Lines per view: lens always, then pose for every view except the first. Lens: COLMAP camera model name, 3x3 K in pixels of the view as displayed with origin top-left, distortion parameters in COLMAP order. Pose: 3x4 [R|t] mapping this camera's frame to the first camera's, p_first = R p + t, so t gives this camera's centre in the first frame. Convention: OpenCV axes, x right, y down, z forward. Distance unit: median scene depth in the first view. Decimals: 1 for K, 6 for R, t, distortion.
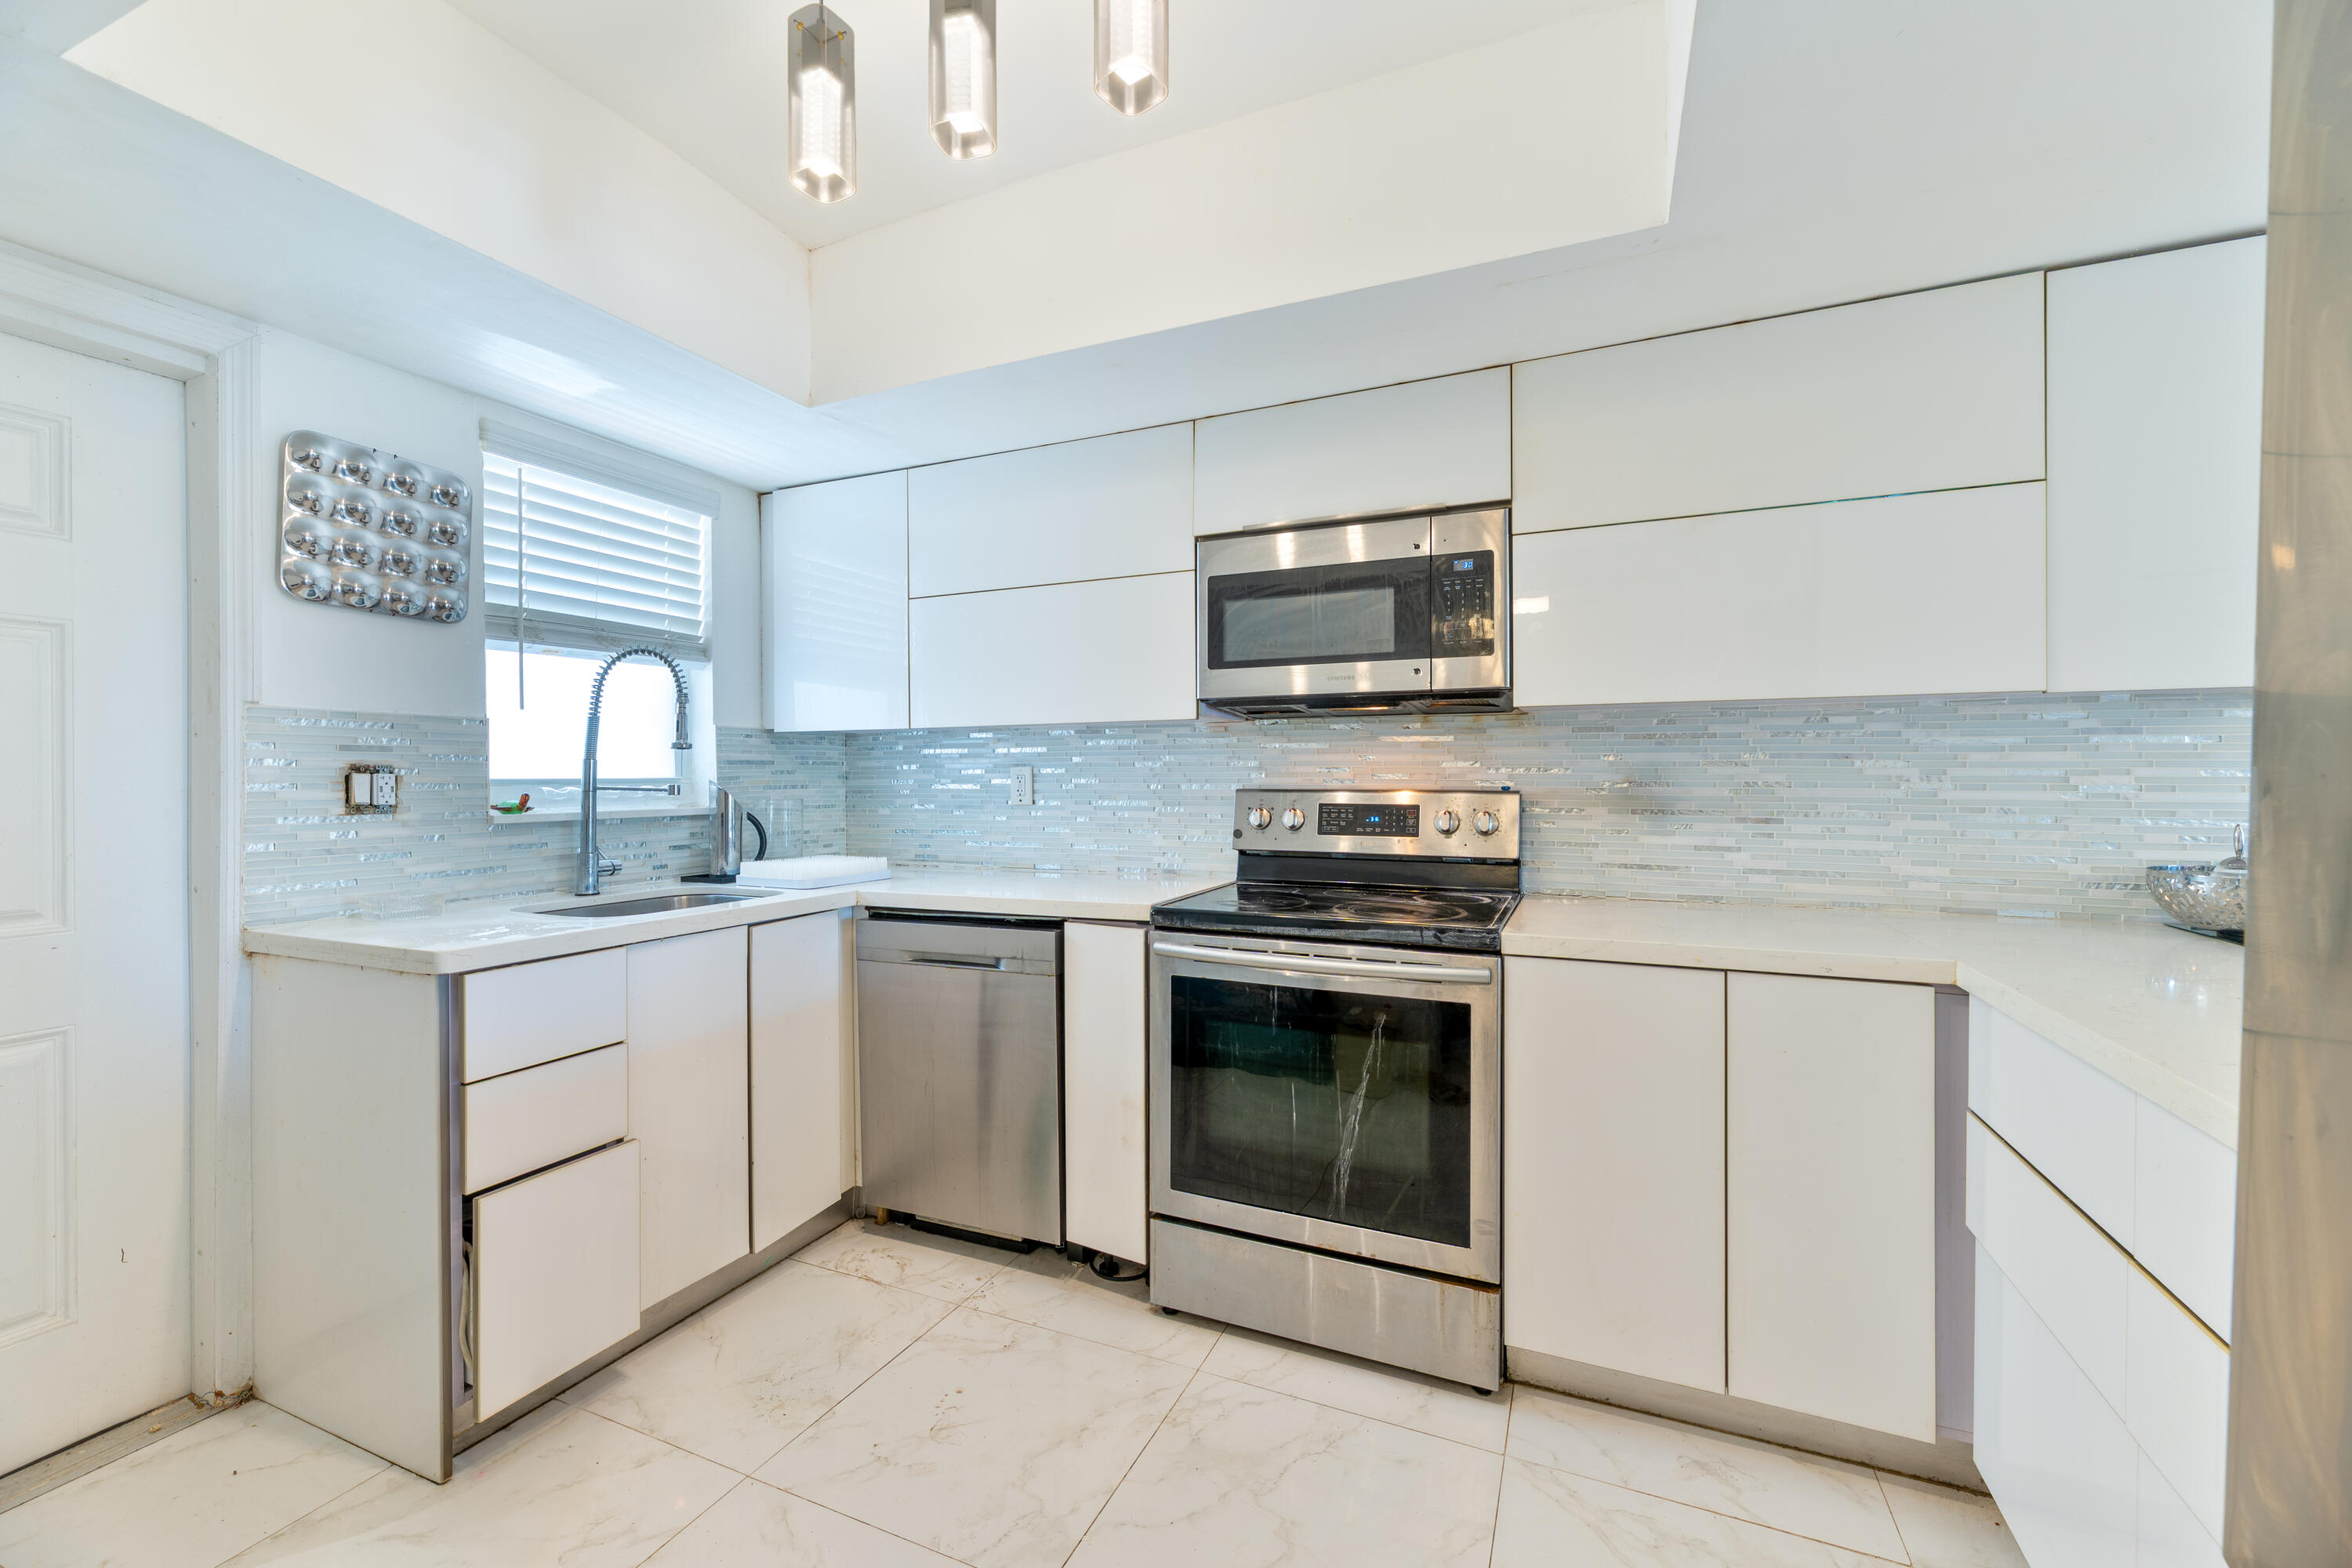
lens RADIAL K [[946.6, 0, 1176.0], [0, 946.6, 776.8], [0, 0, 1]] dist [-0.000988, -0.000211]
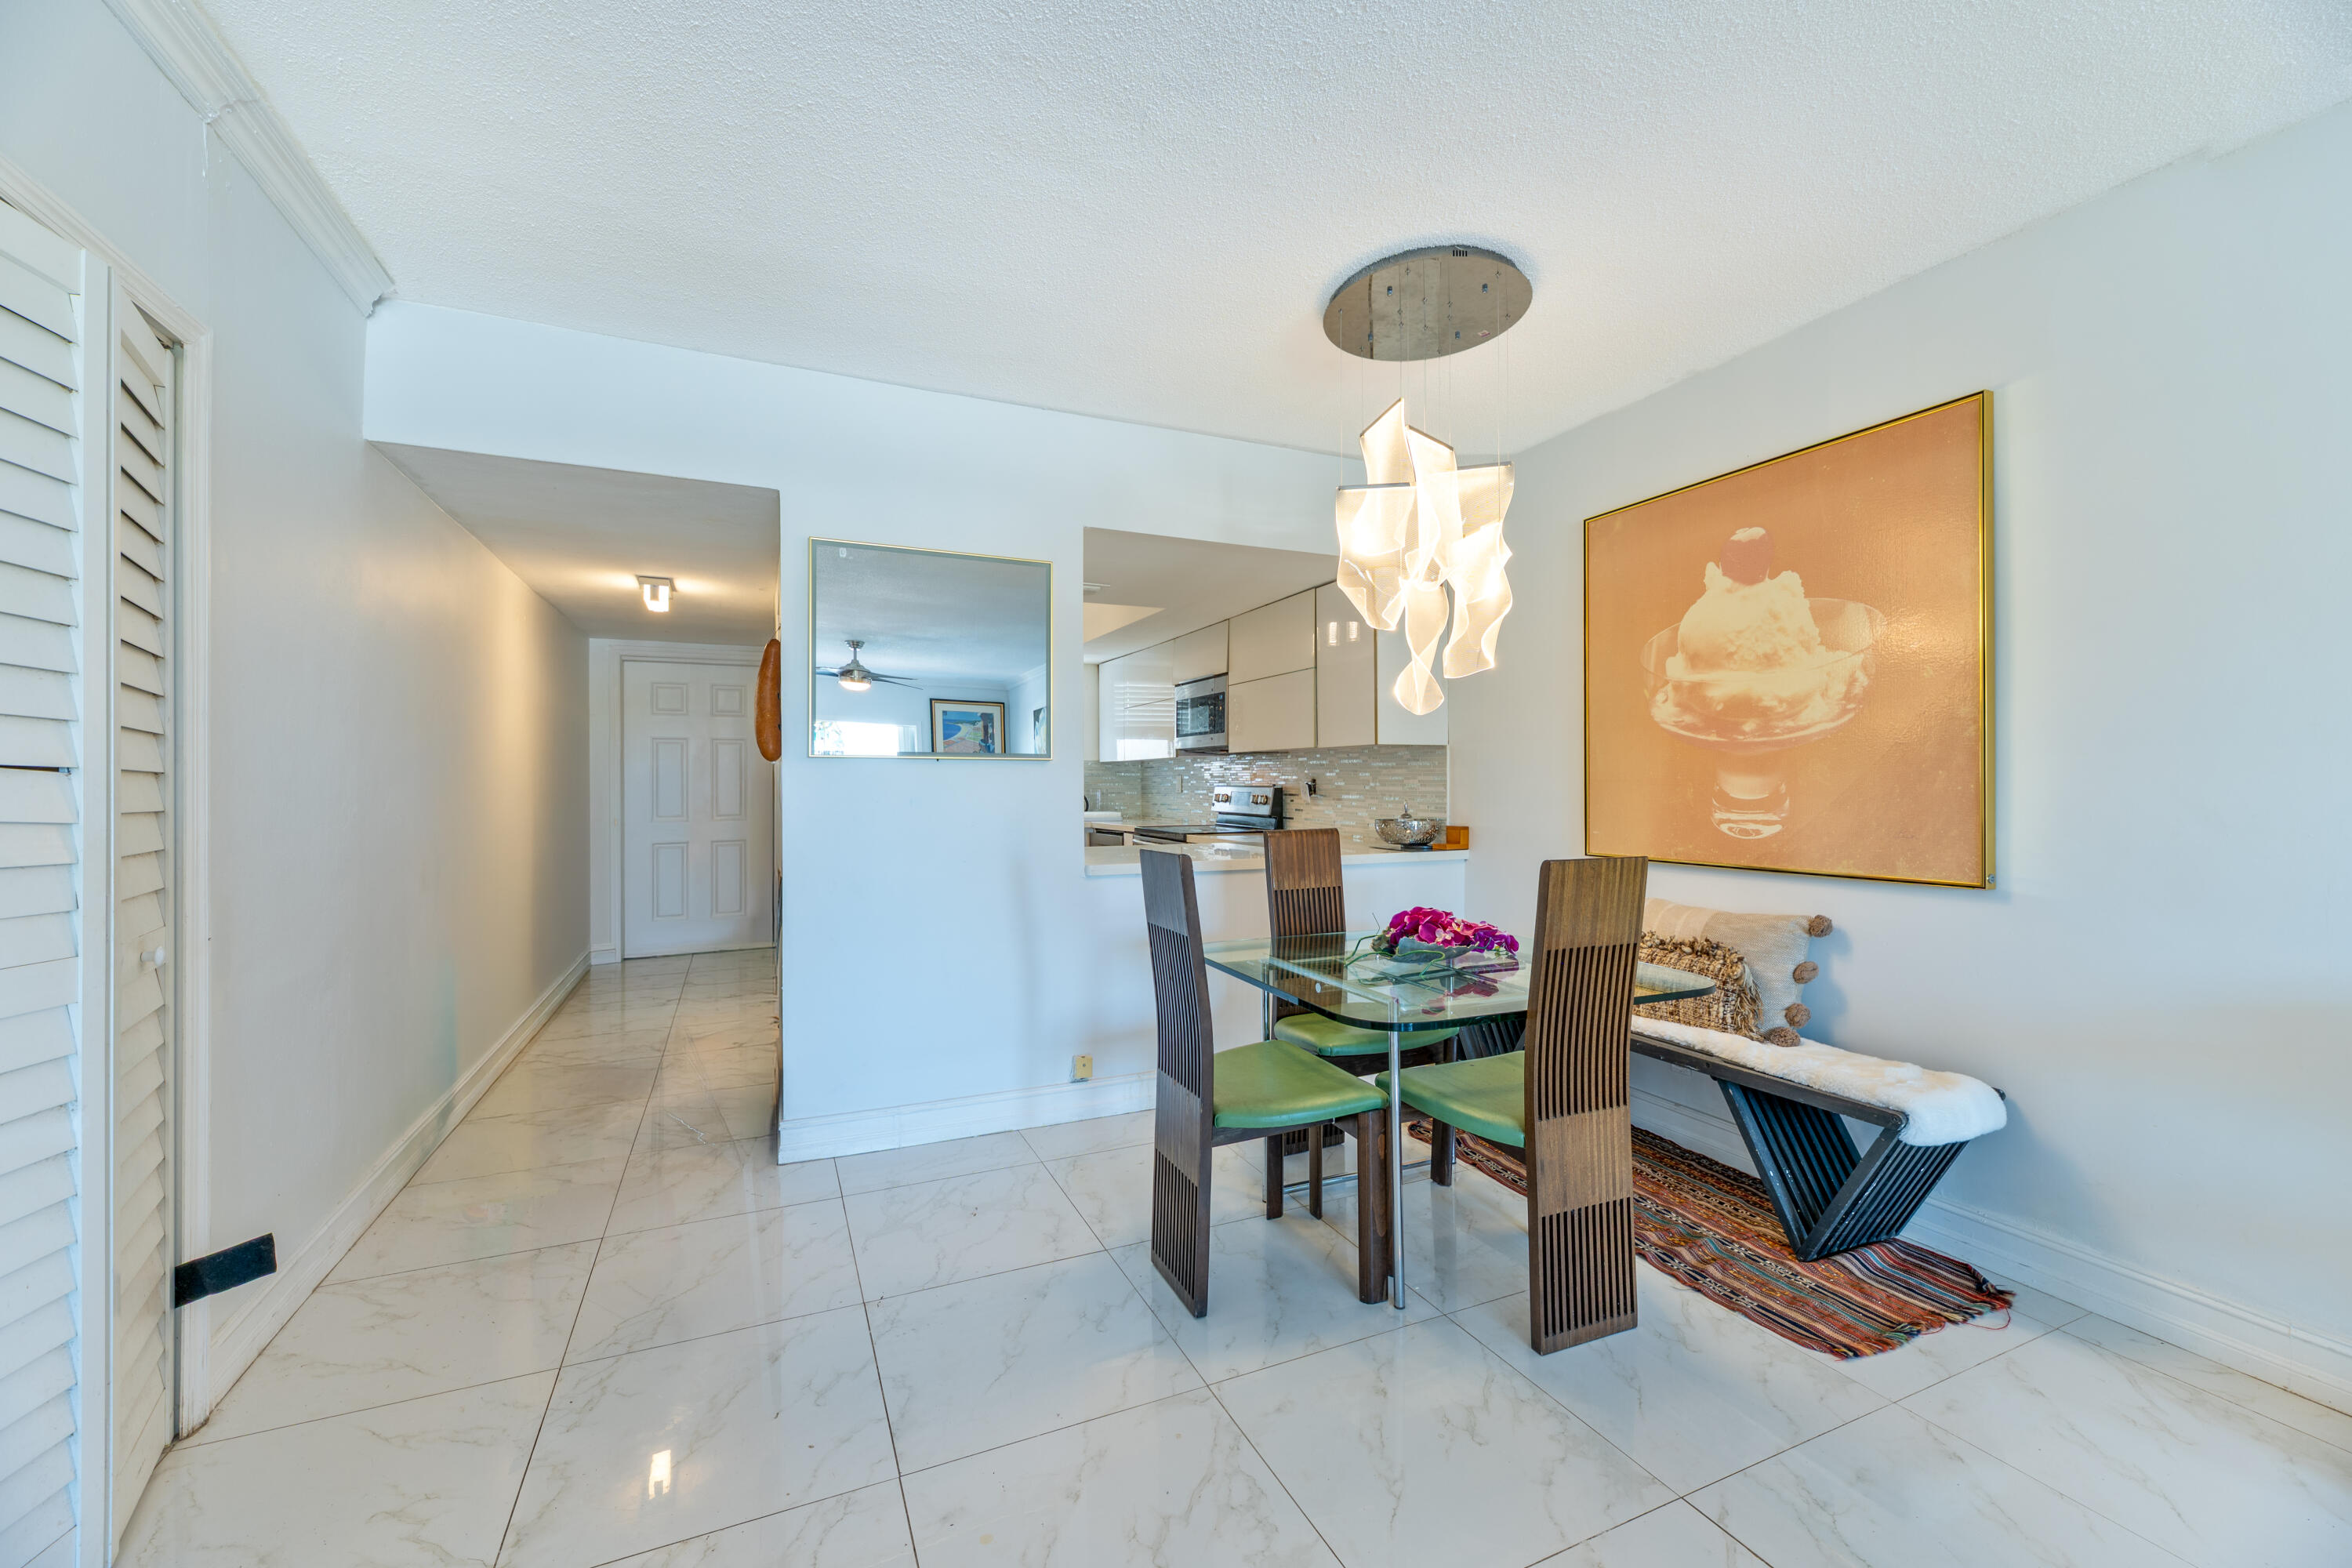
lens RADIAL K [[946.6, 0, 1177.9], [0, 946.6, 777.3], [0, 0, 1]] dist [-0.000988, -0.000211]
pose [[0.740360, -0.001052, -0.672210, 1.759517], [-0.002902, 0.999984, -0.004761, 0.004805], [0.672205, 0.005476, 0.740345, -0.886514]]
